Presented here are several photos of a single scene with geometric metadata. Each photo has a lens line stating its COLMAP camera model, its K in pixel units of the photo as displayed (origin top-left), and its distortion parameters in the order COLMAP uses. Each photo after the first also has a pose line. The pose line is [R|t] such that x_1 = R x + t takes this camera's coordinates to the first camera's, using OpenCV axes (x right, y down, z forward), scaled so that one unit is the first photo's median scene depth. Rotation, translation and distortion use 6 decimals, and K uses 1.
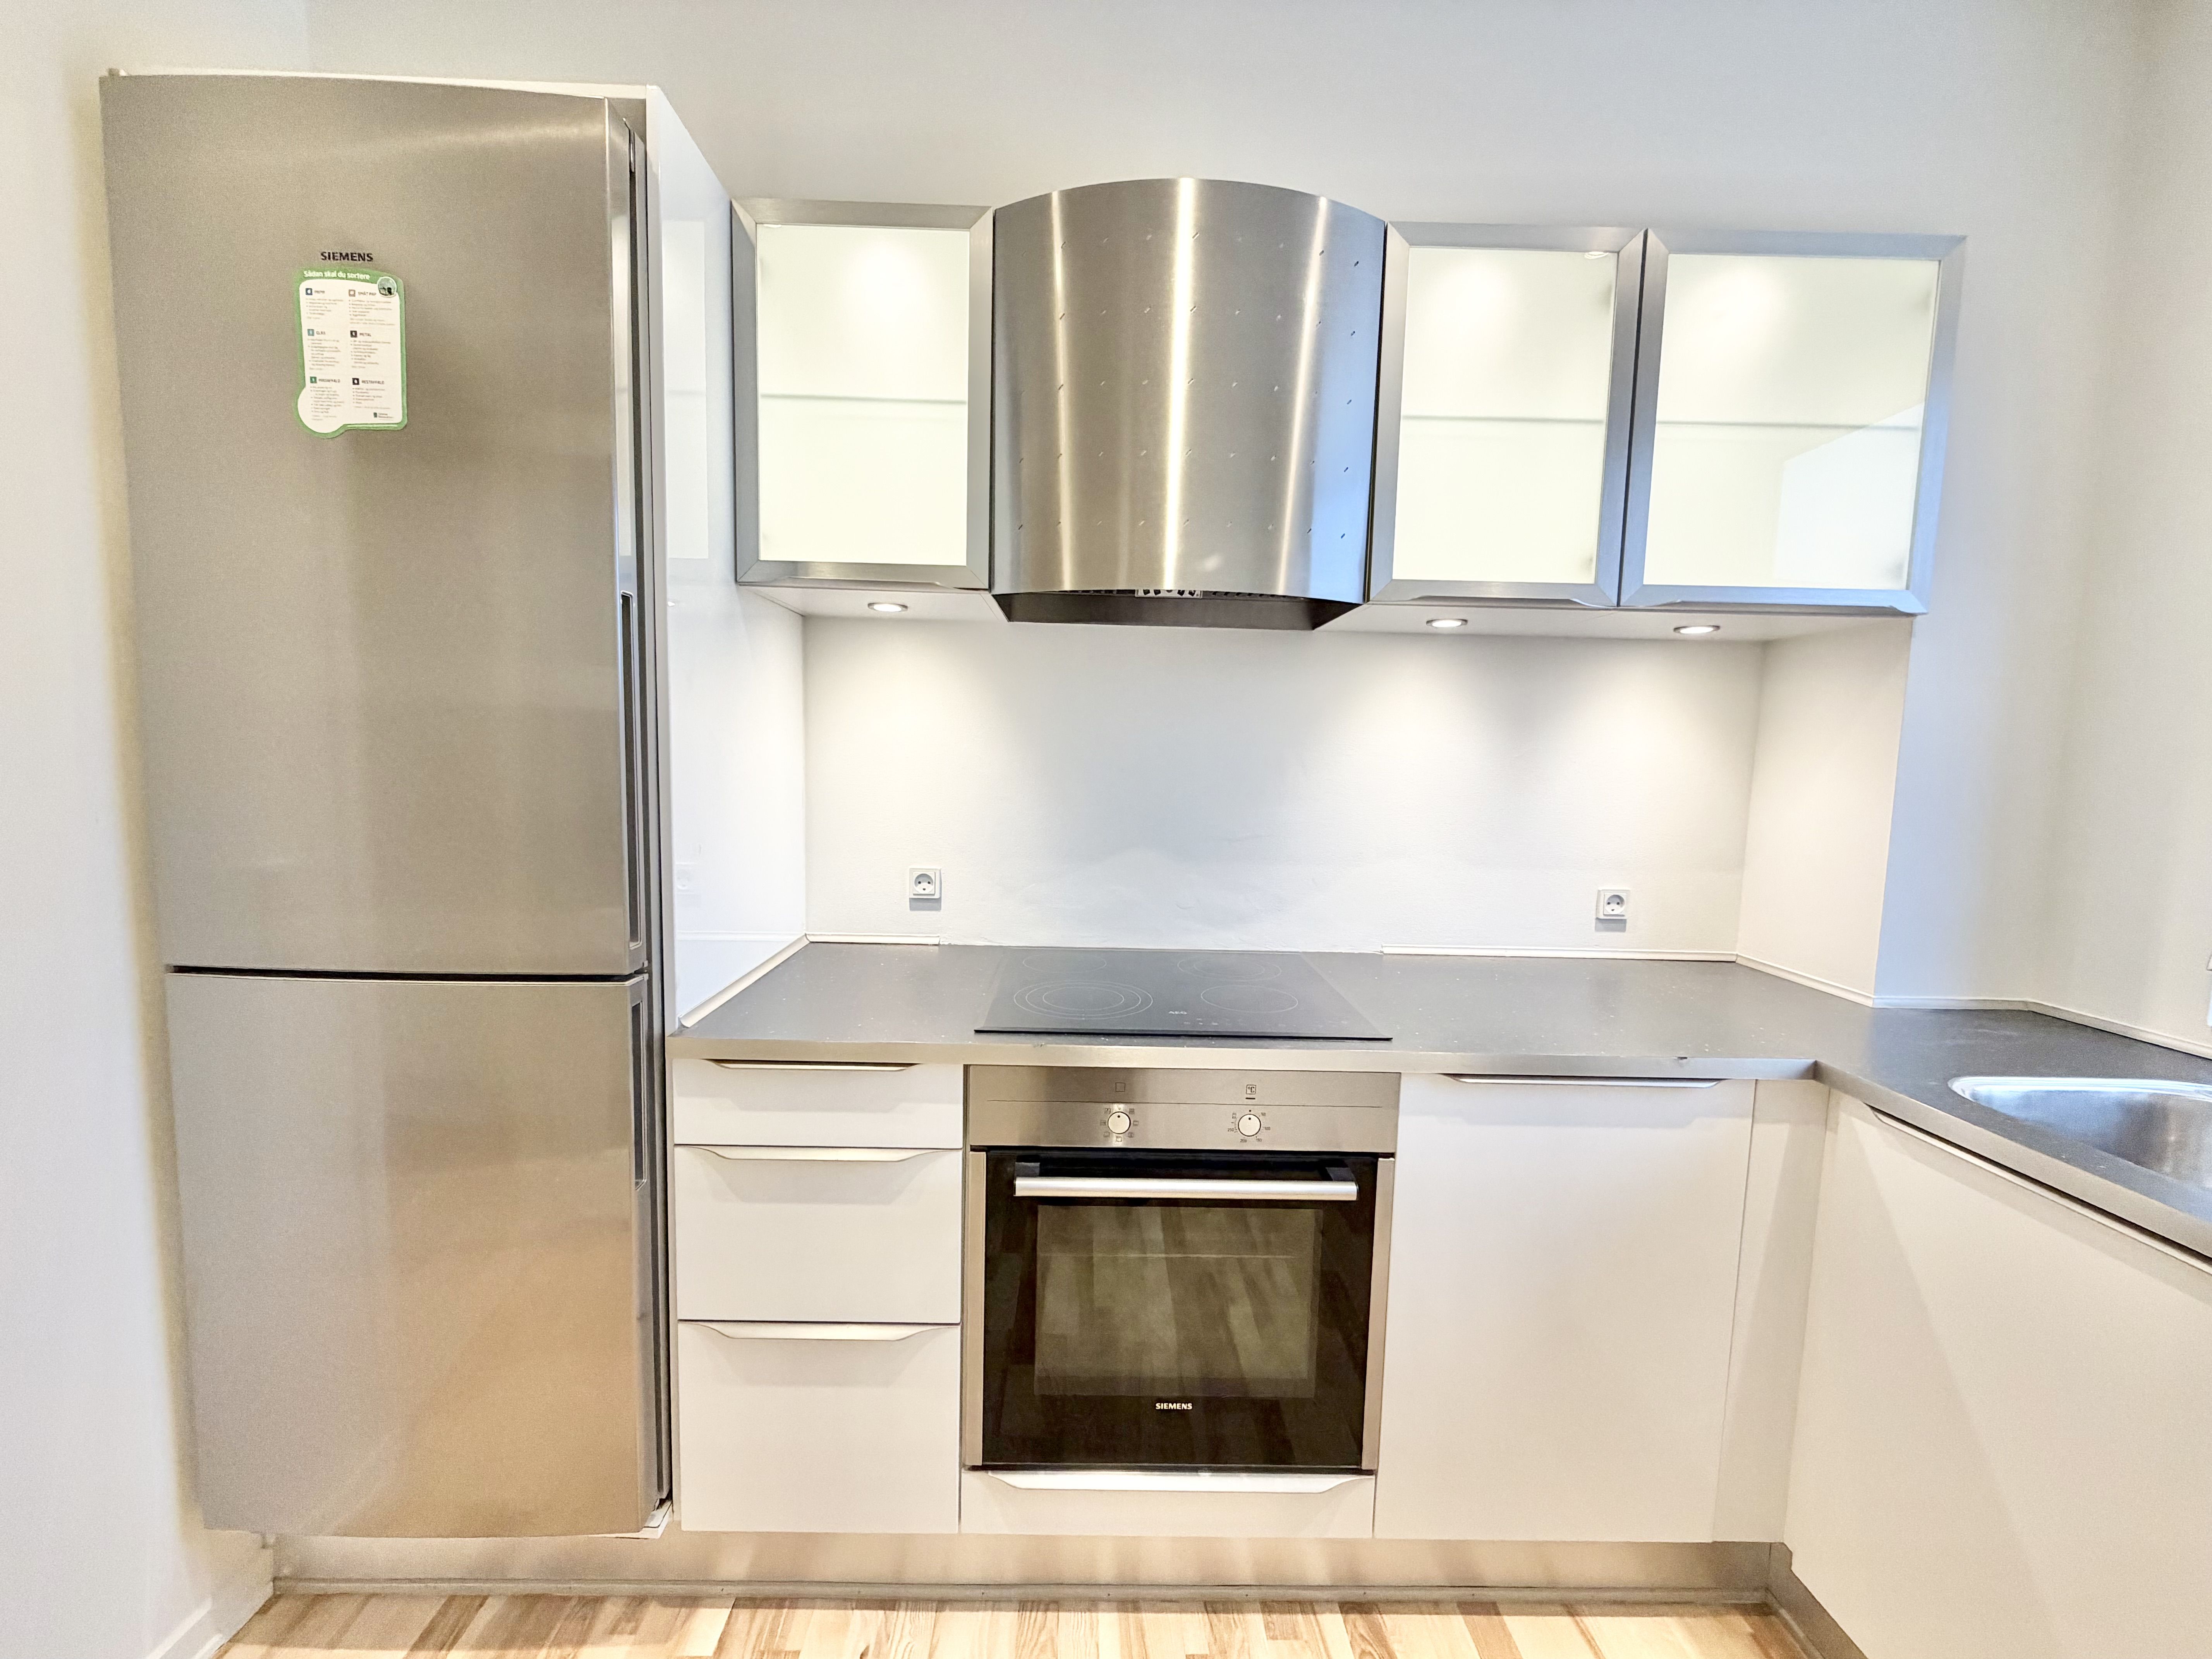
lens RADIAL K [[892.8, 0, 1106.0], [0, 892.8, 829.5], [0, 0, 1]] dist [0.000525, 0.000093]
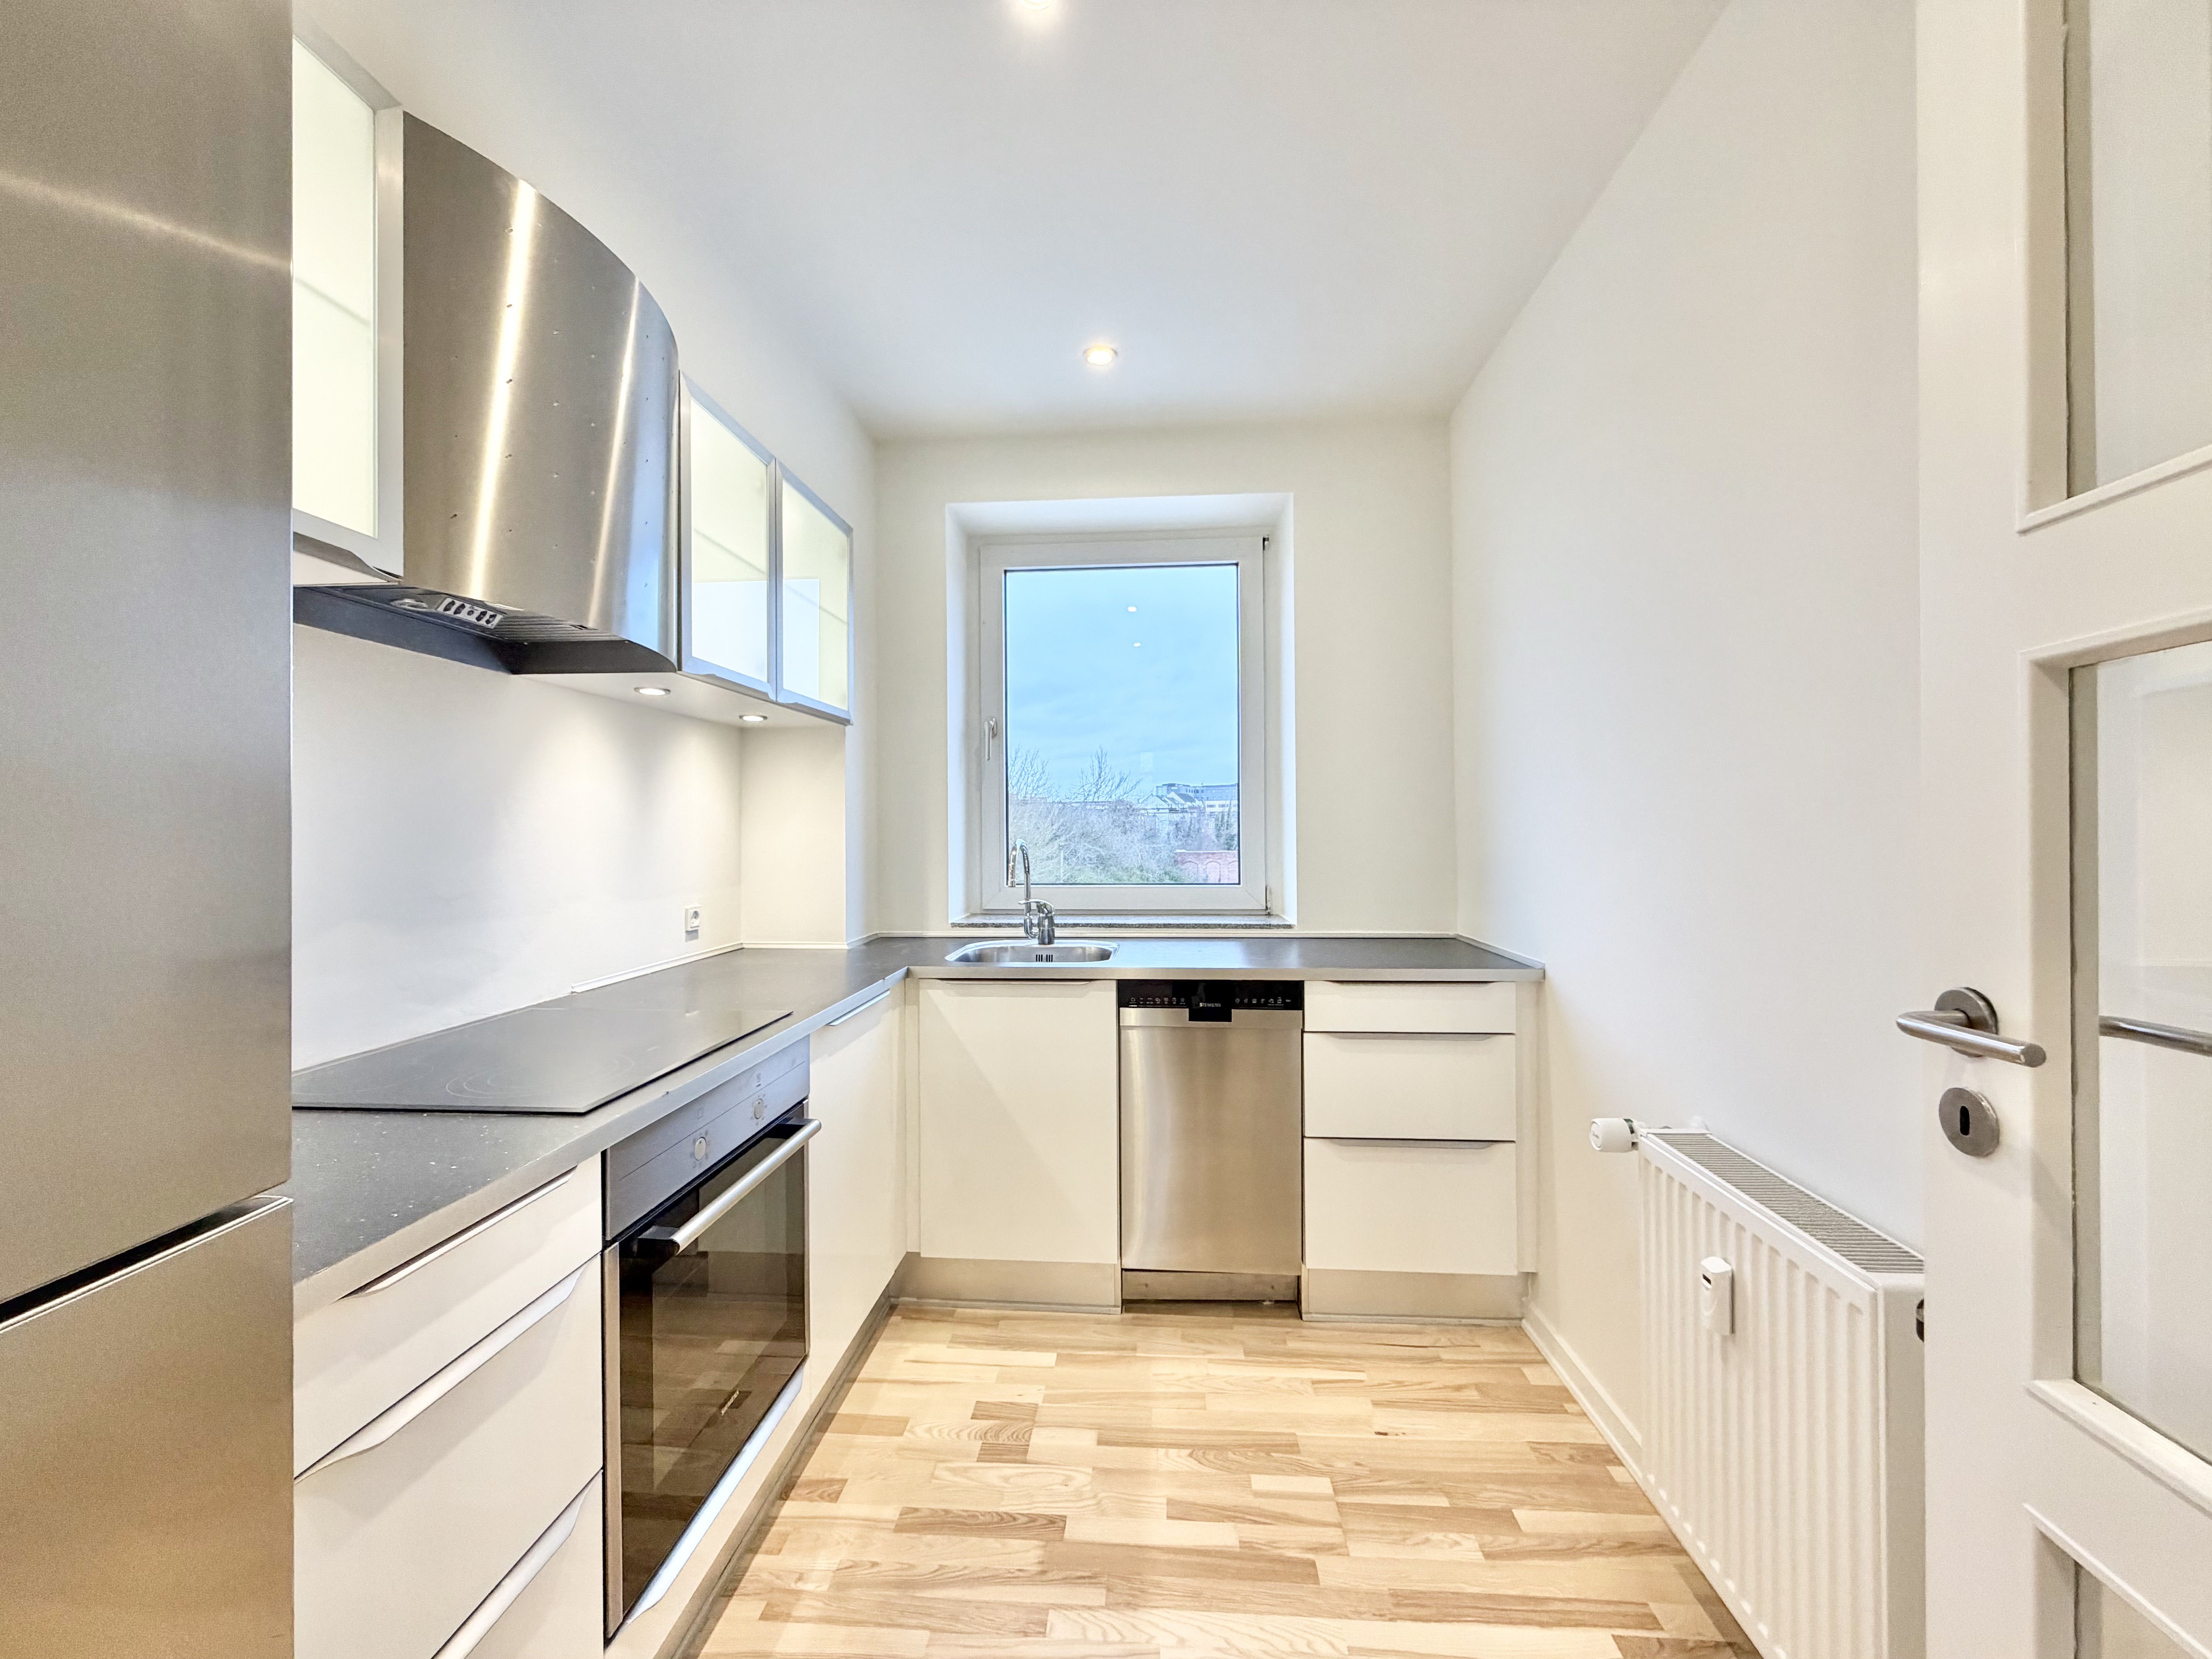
lens RADIAL K [[892.8, 0, 1106.0], [0, 892.8, 829.5], [0, 0, 1]] dist [0.000525, 0.000093]
pose [[0.081008, -0.023606, 0.996434, -0.862160], [0.095789, 0.995276, 0.015791, -0.010554], [-0.992100, 0.094168, 0.082886, 0.366542]]
